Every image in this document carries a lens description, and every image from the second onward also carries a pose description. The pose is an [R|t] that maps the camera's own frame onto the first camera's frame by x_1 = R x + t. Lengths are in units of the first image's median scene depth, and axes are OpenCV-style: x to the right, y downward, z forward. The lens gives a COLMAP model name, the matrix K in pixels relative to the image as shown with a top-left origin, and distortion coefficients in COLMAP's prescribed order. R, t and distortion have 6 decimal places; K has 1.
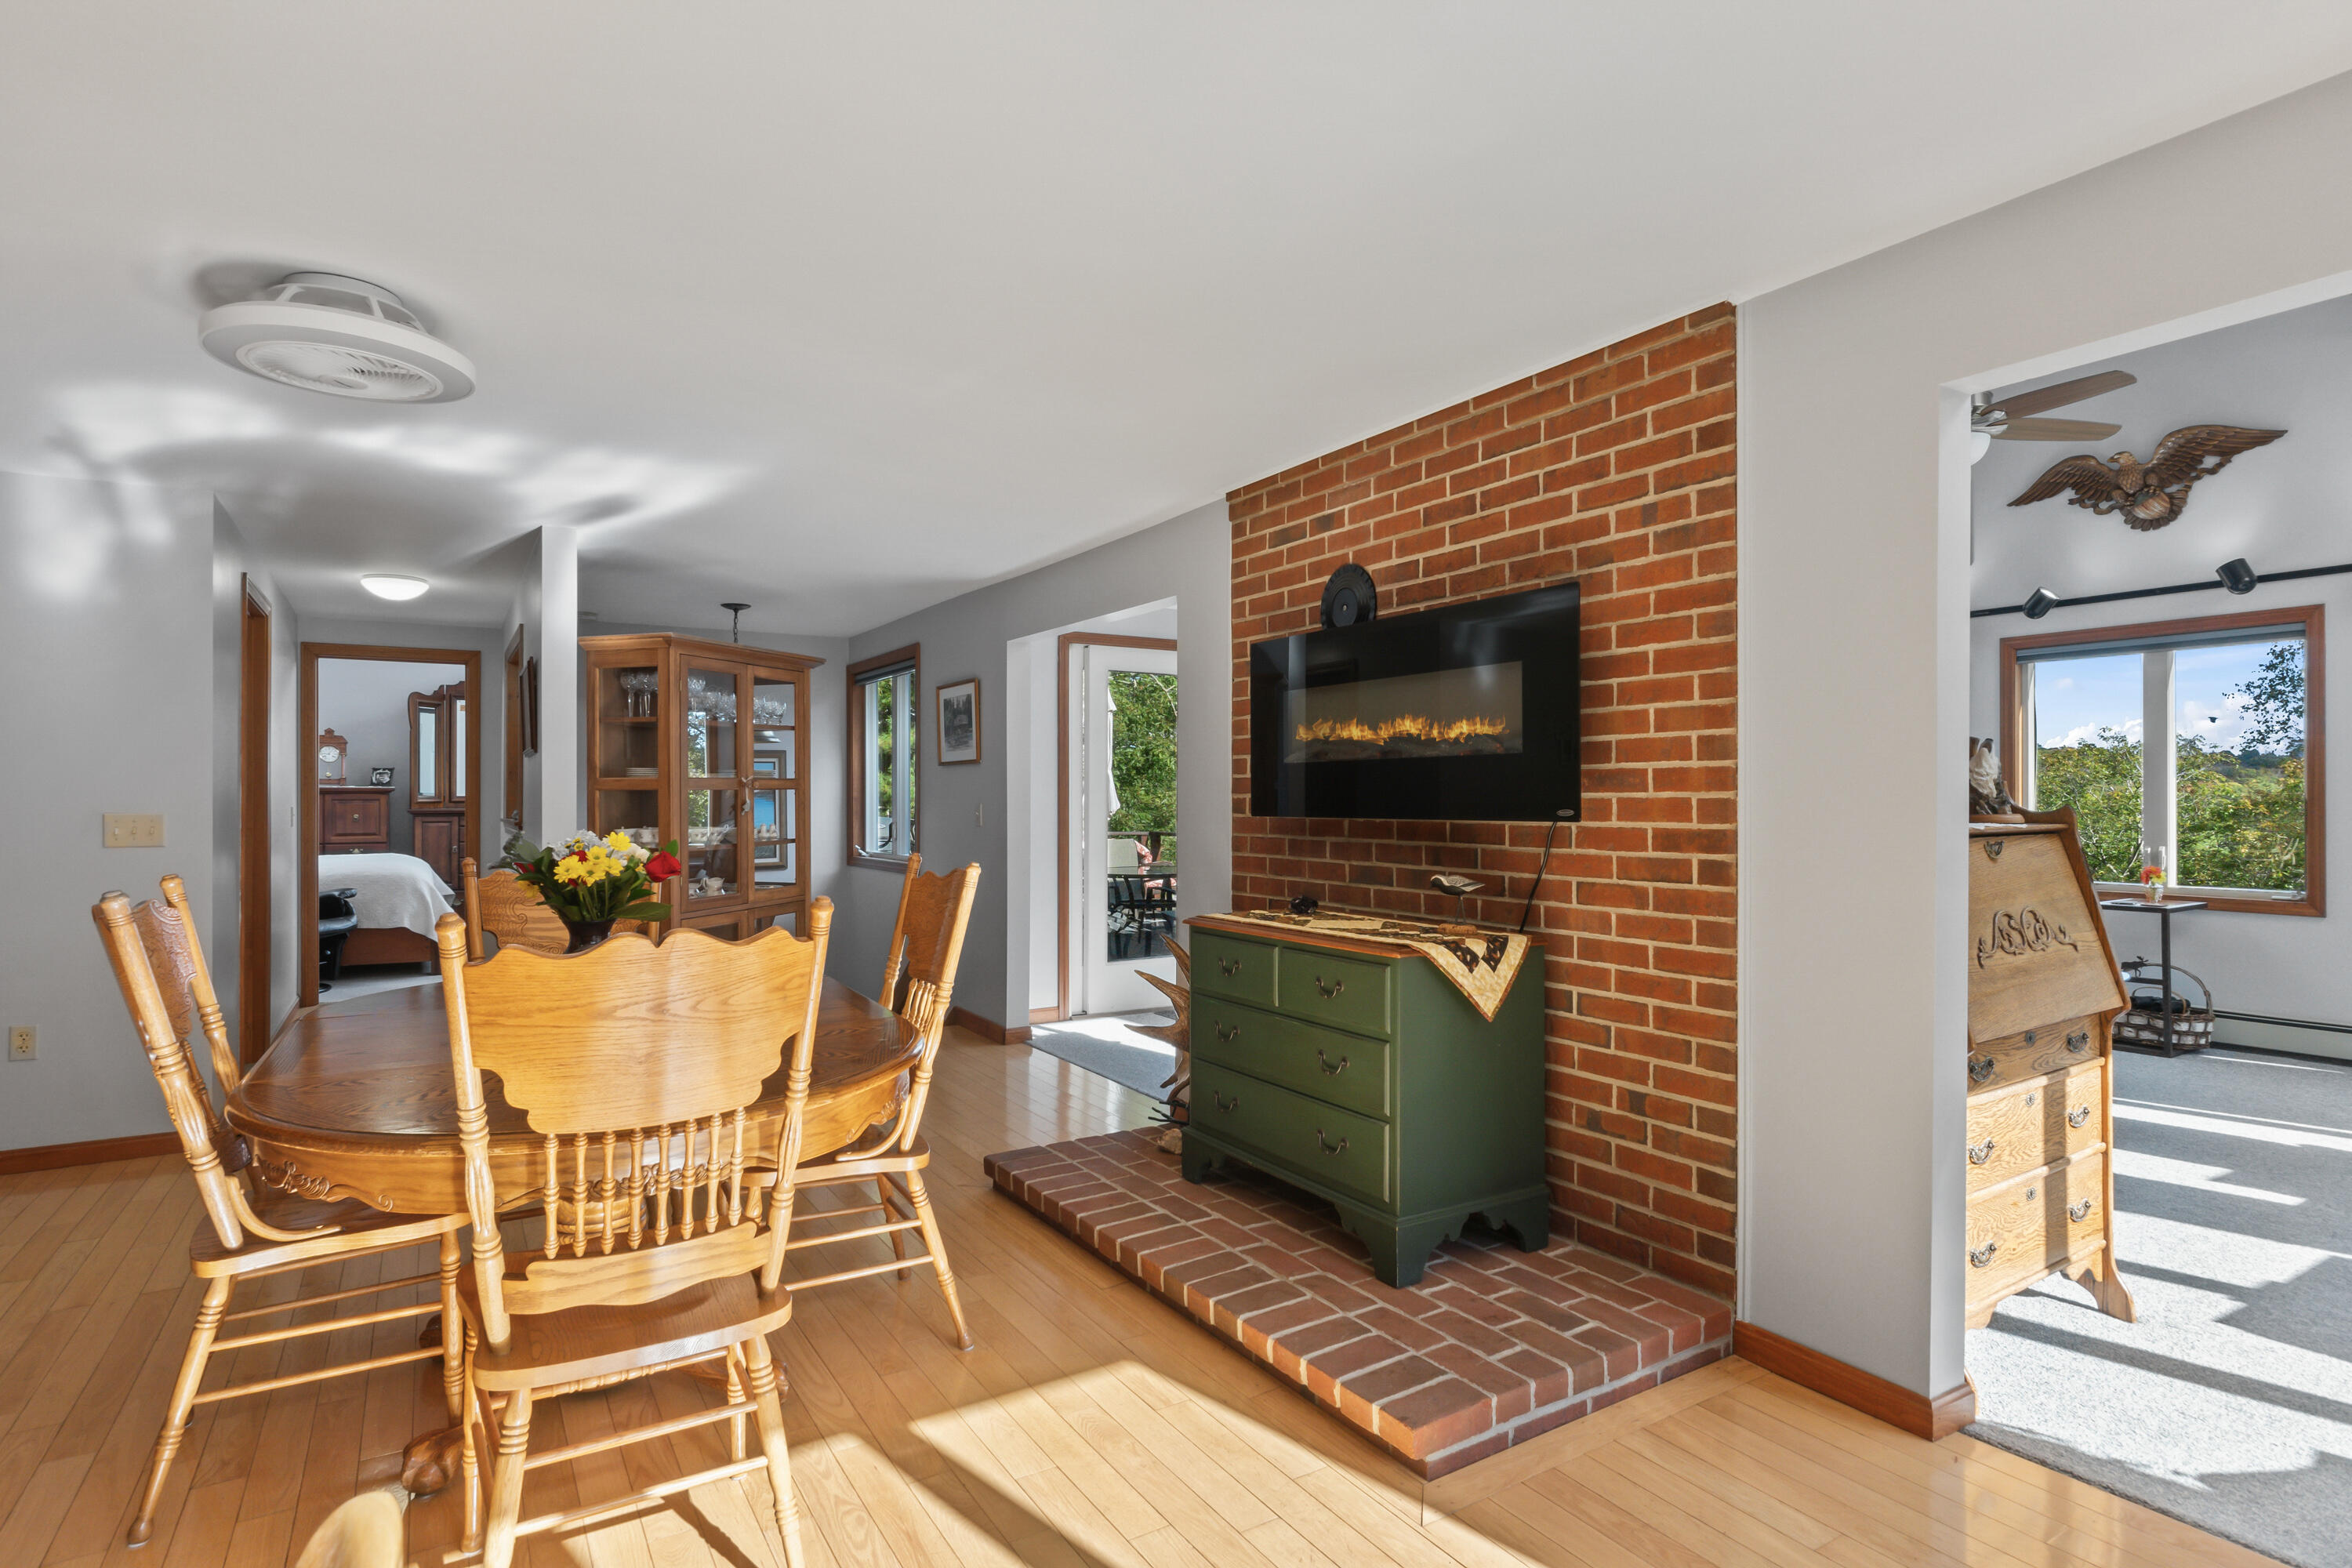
lens RADIAL K [[1203.5, 0, 1176.0], [0, 1203.5, 784.0], [0, 0, 1]] dist [0.000658, -0.000050]
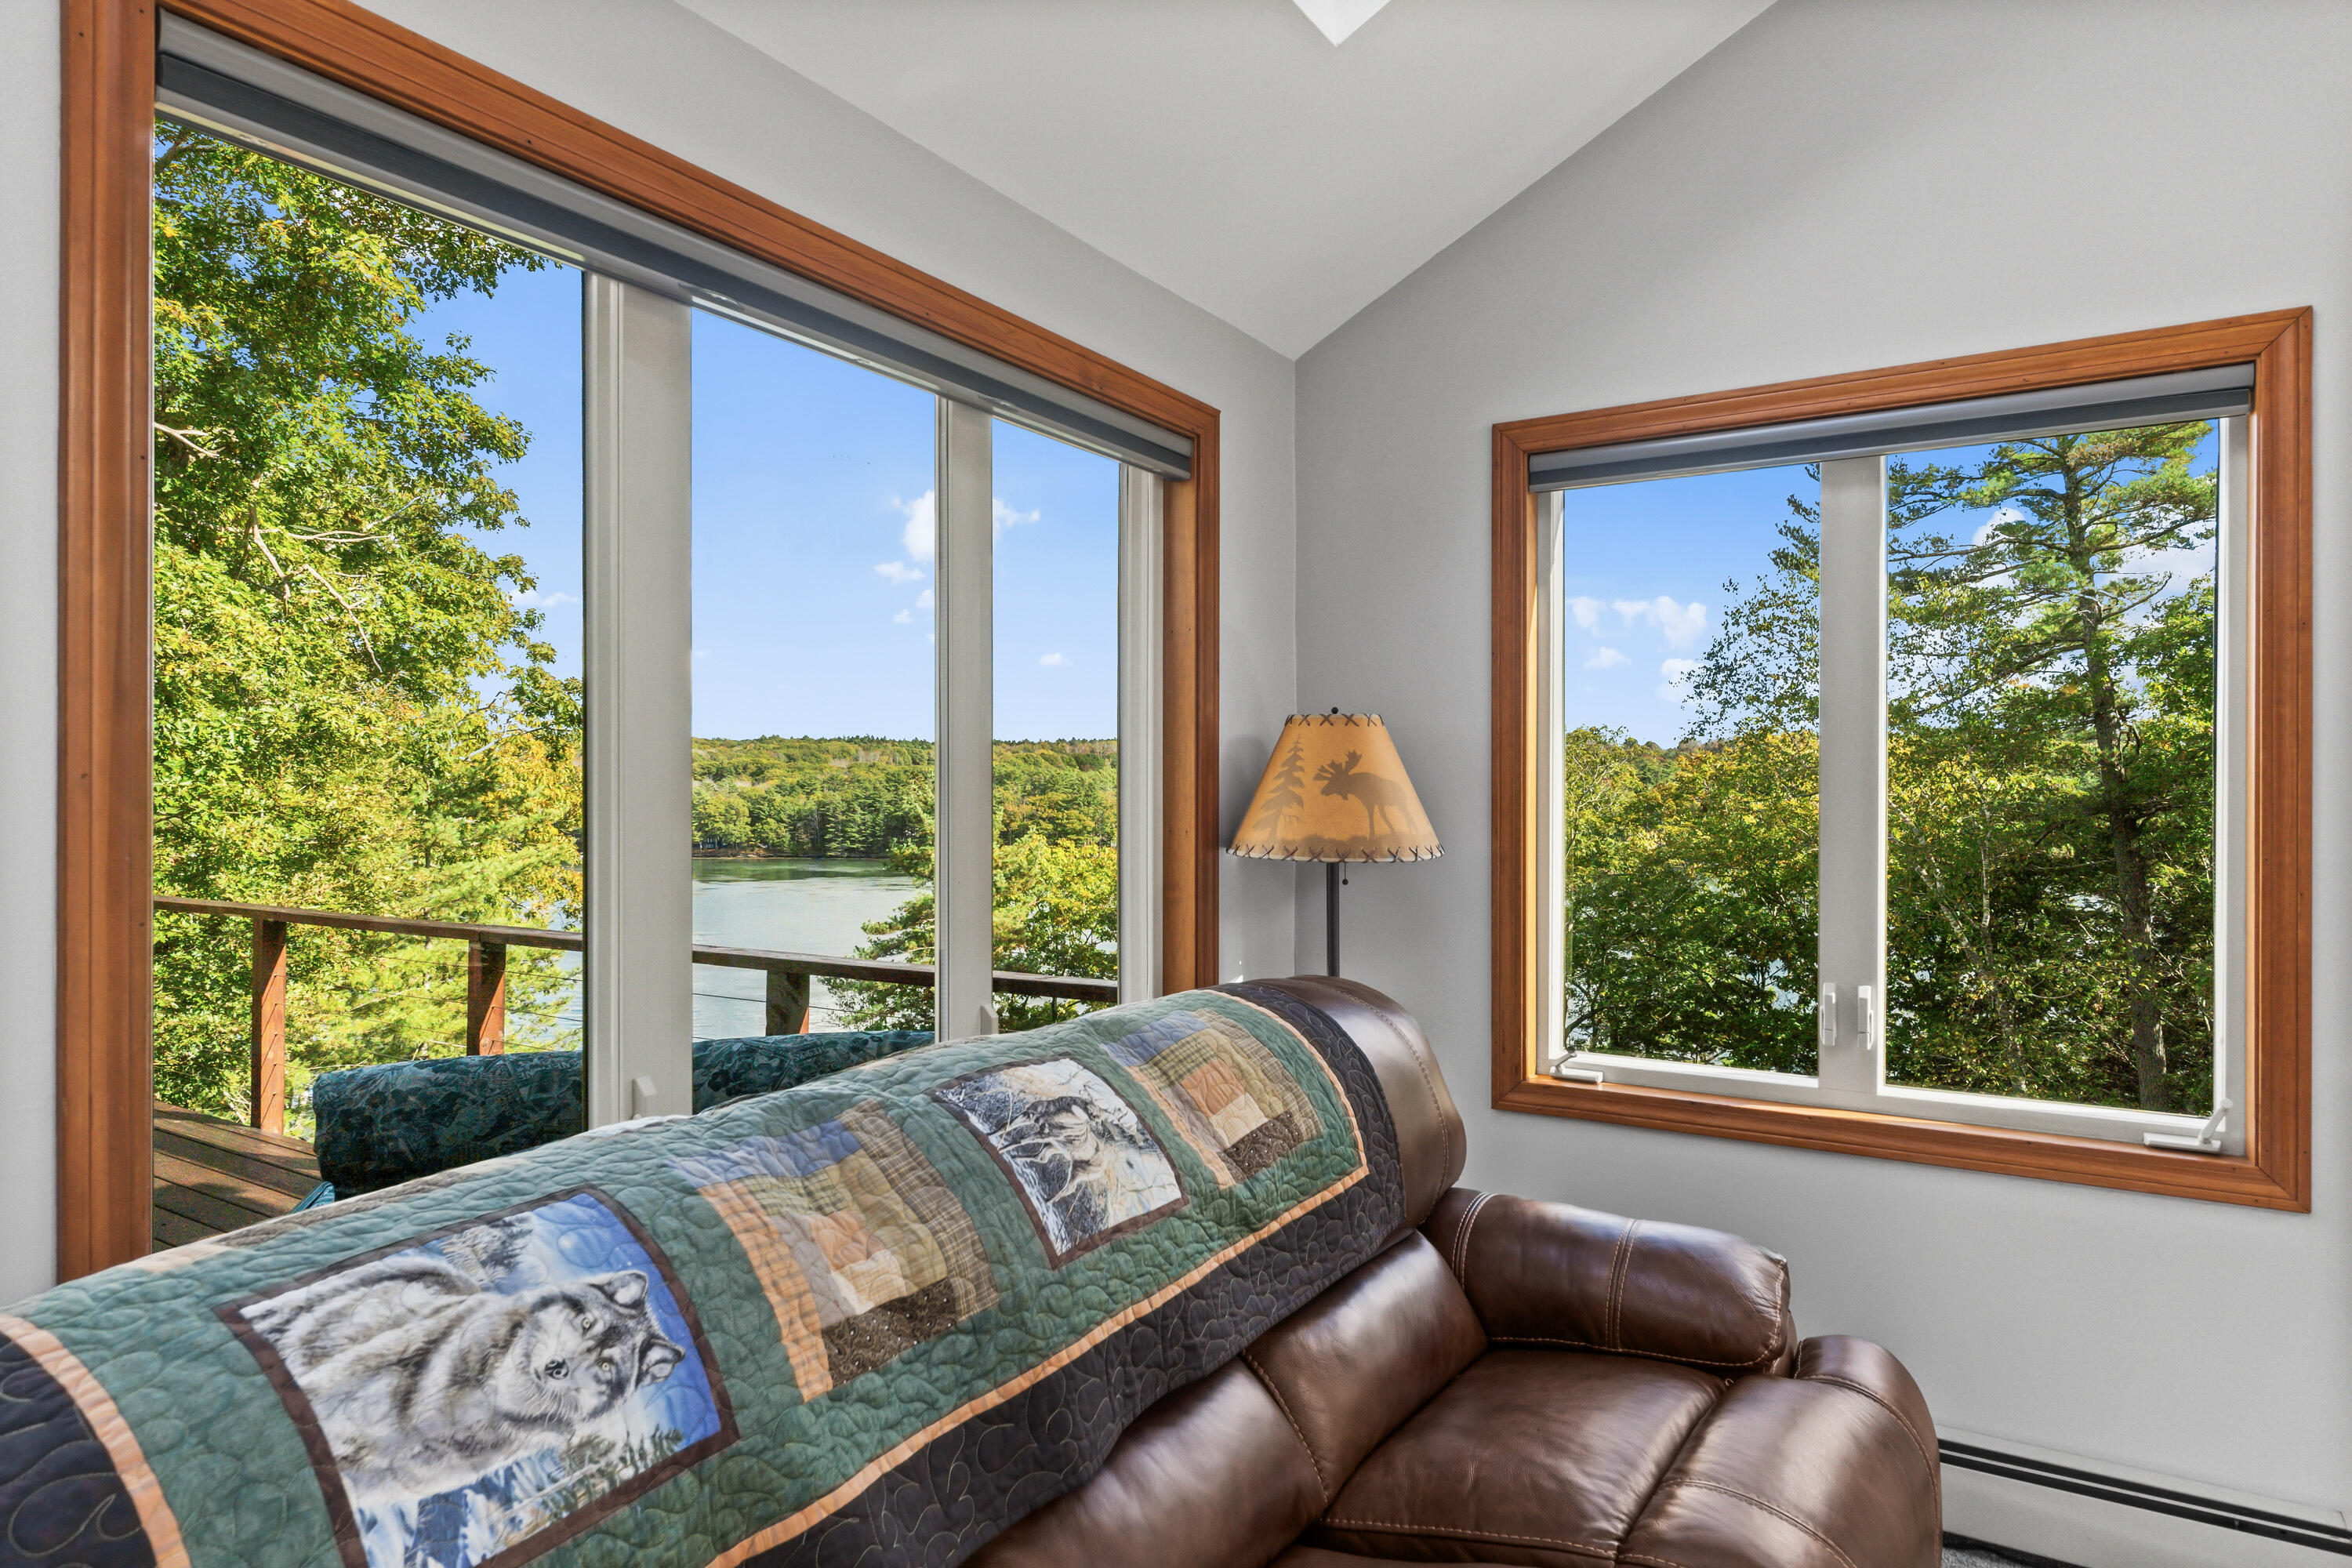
lens RADIAL K [[1347.2, 0, 1171.2], [0, 1347.2, 792.0], [0, 0, 1]] dist [-0.001036, -0.000665]
pose [[0.900754, -0.001661, 0.434326, 0.260446], [-0.005199, 0.999880, 0.014607, -0.009145], [-0.434299, -0.015416, 0.900637, 1.036706]]
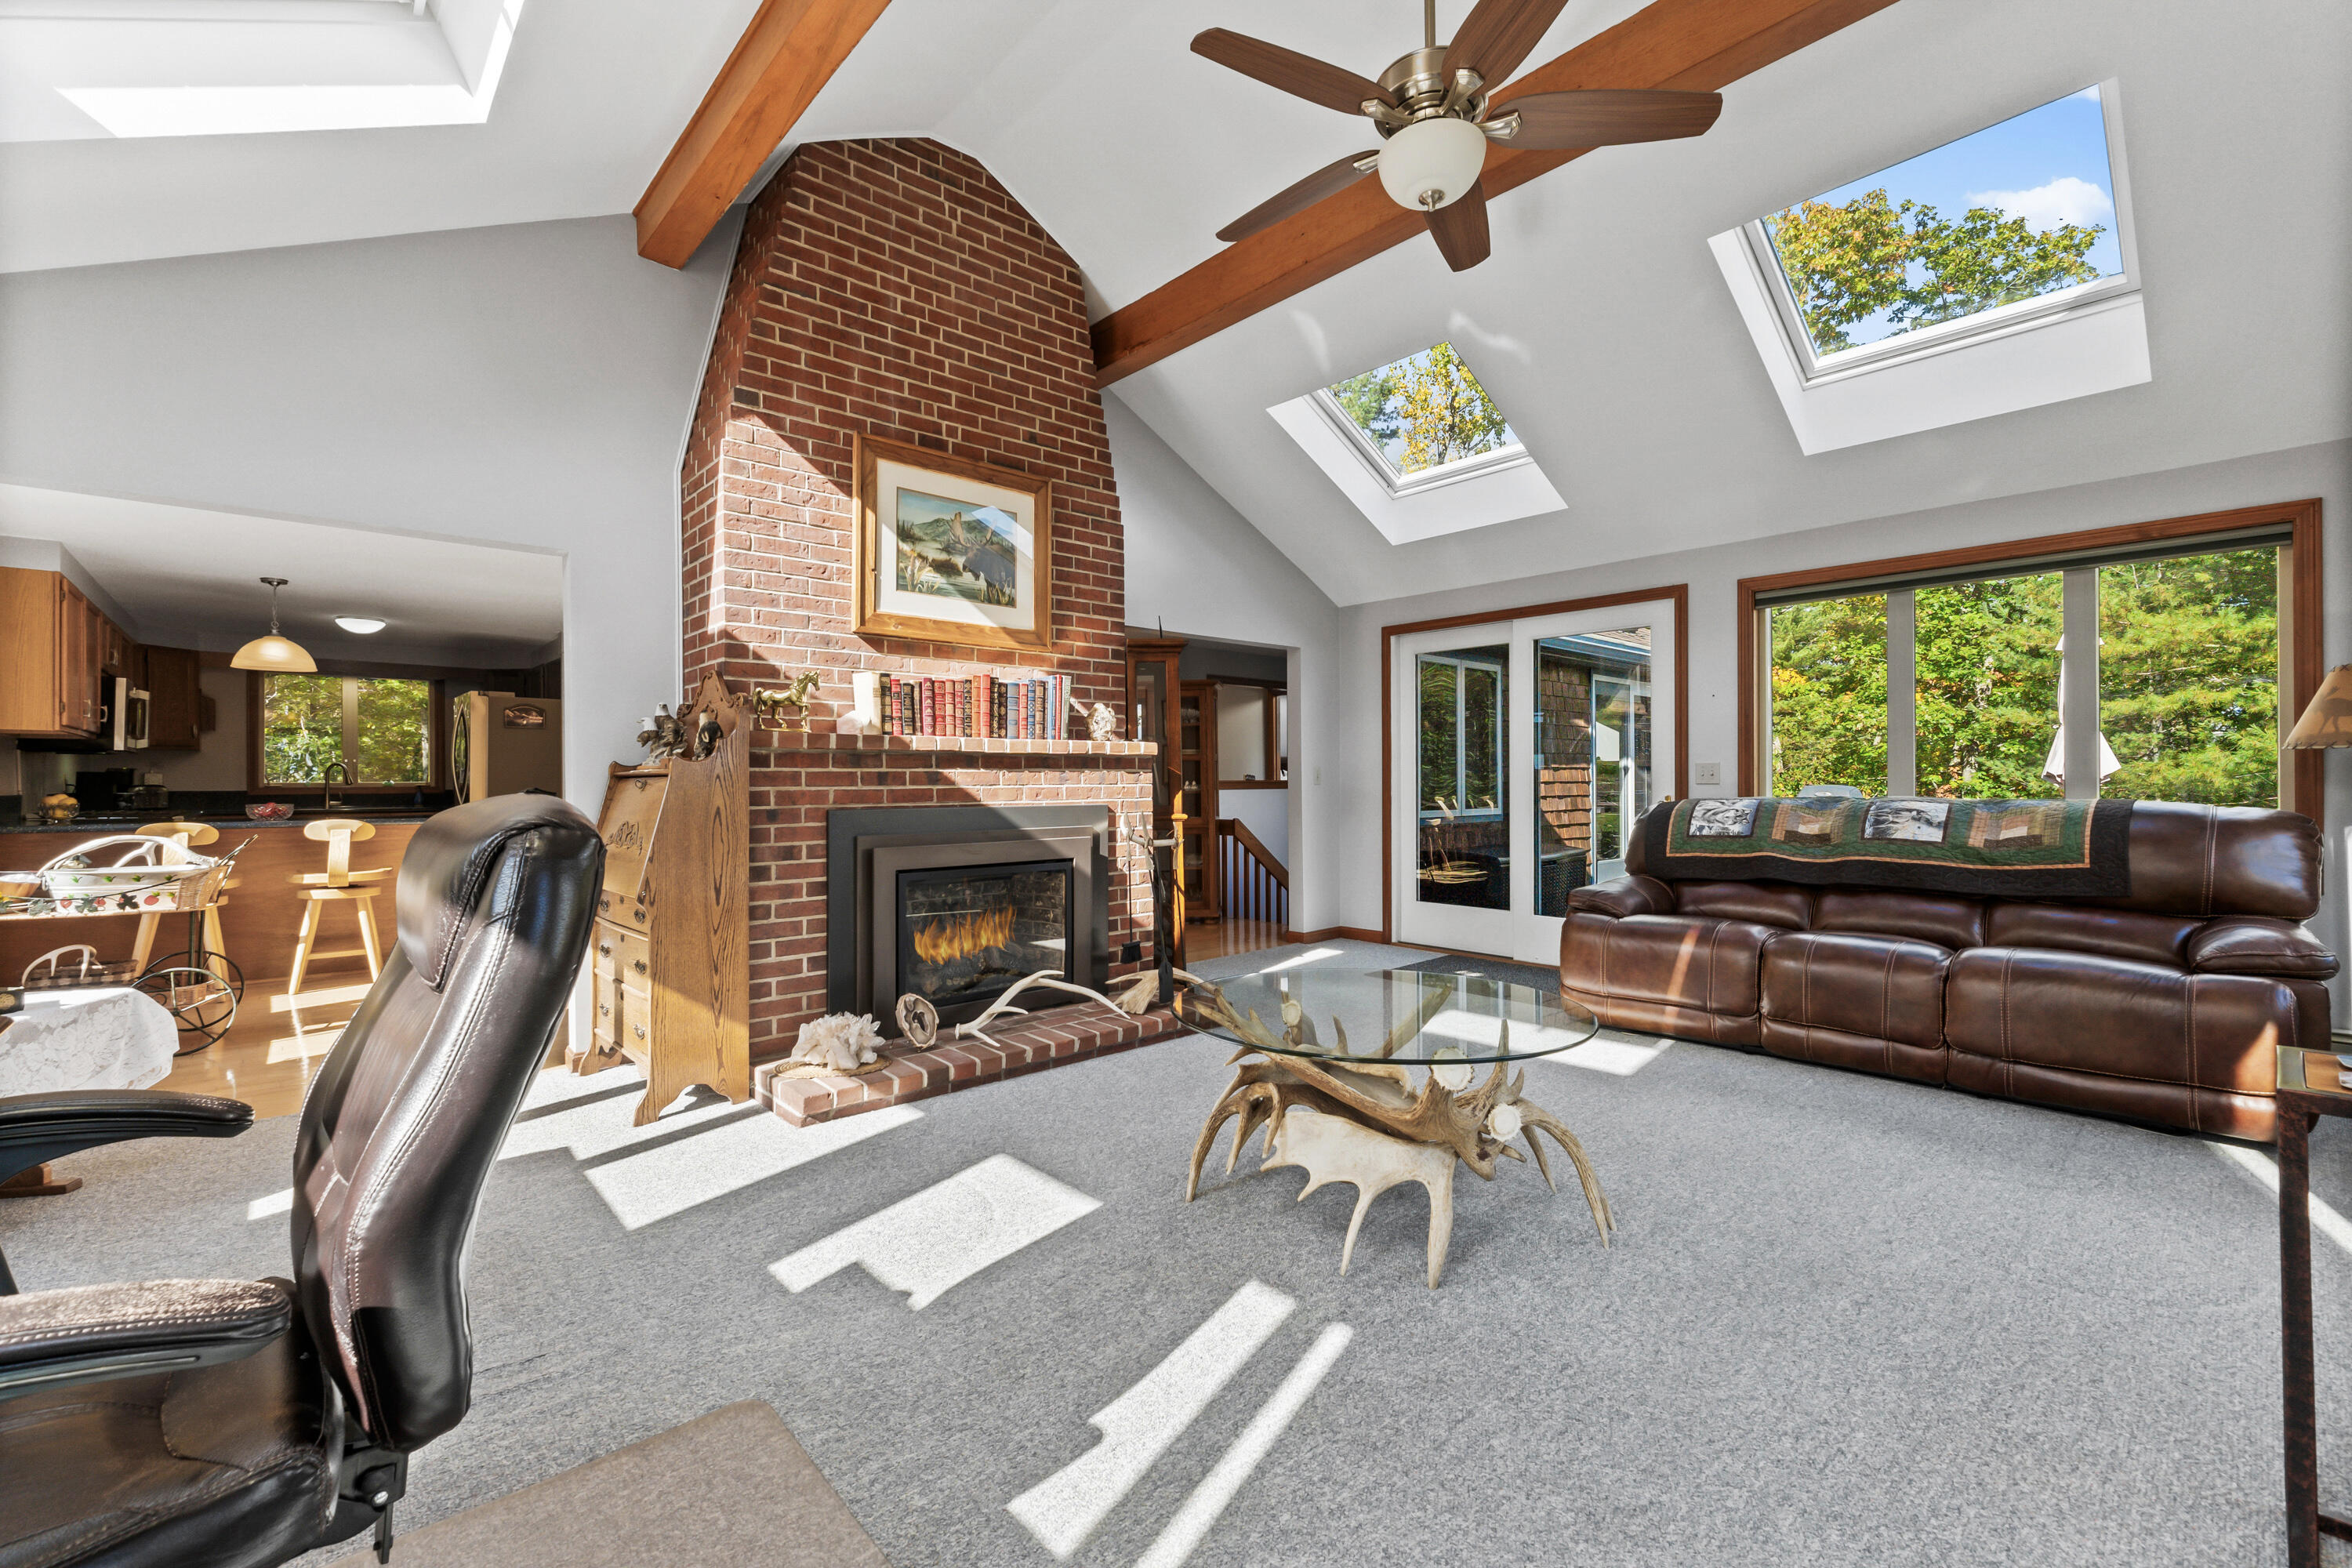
lens RADIAL K [[985.2, 0, 1169.2], [0, 985.2, 777.7], [0, 0, 1]] dist [-0.004417, -0.000635]
pose [[0.170353, -0.003796, -0.985376, 0.936543], [0.017177, 0.999852, -0.000882, 0.024679], [0.985233, -0.016776, 0.170393, 0.659369]]
